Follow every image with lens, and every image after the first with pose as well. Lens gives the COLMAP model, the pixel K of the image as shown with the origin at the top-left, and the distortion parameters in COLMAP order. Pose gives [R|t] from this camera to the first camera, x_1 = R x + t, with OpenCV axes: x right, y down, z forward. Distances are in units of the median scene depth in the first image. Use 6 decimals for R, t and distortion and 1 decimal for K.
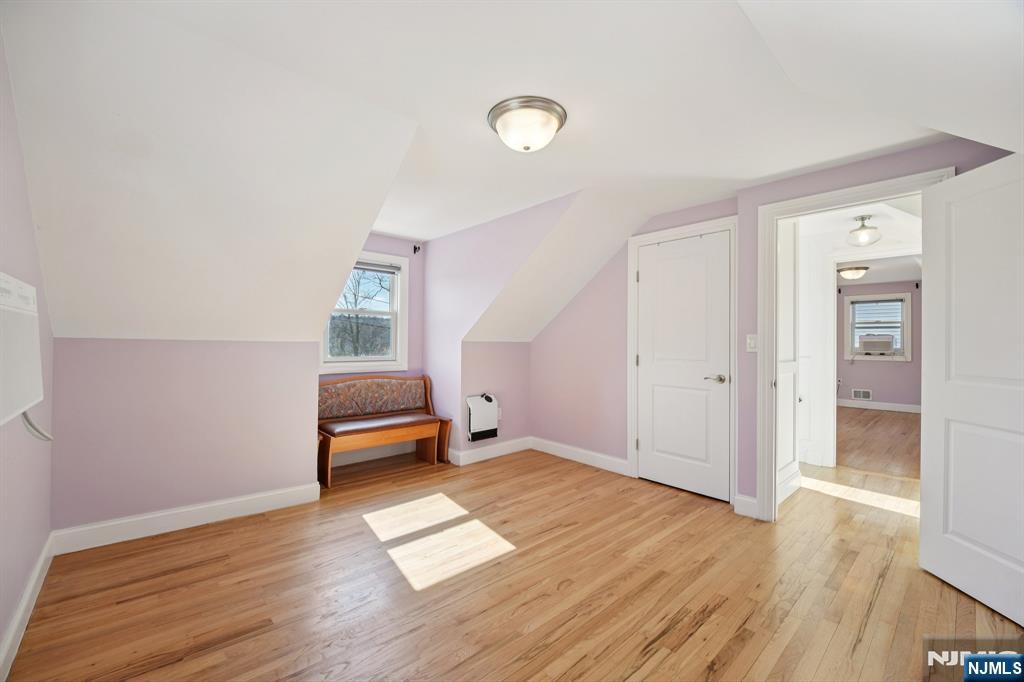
lens RADIAL K [[422.8, 0, 504.3], [0, 422.8, 333.0], [0, 0, 1]] dist [-0.001460, -0.007550]
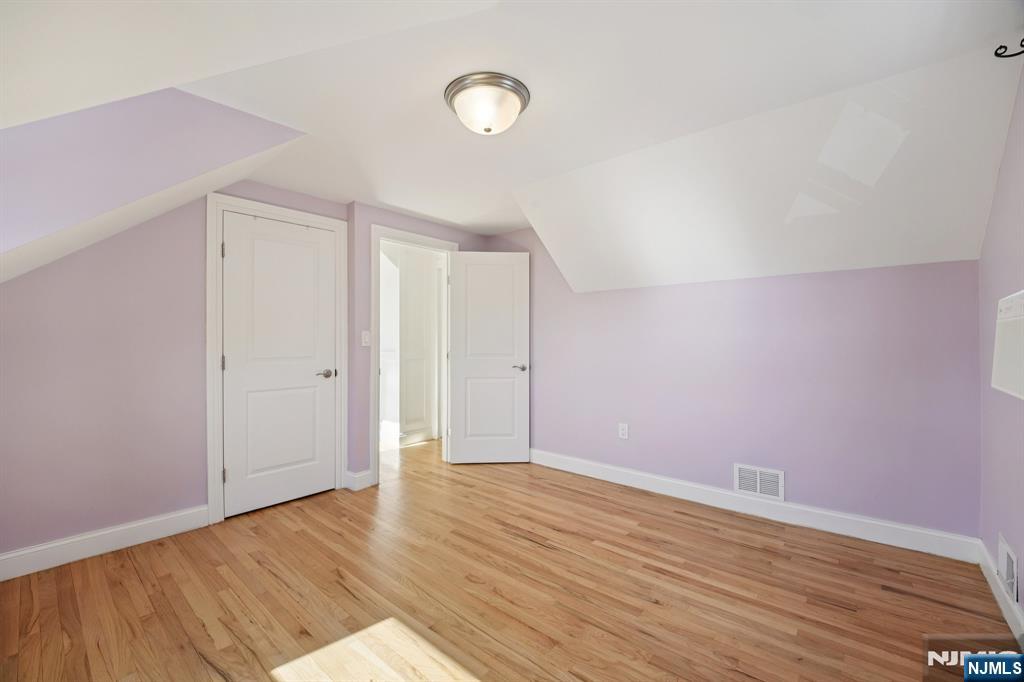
lens RADIAL K [[422.8, 0, 509.3], [0, 422.8, 335.6], [0, 0, 1]] dist [-0.001460, -0.007550]
pose [[-0.133207, -0.001441, 0.991087, -0.605501], [-0.017962, 0.999838, -0.000961, 0.009625], [-0.990925, -0.017930, -0.133211, 0.744737]]
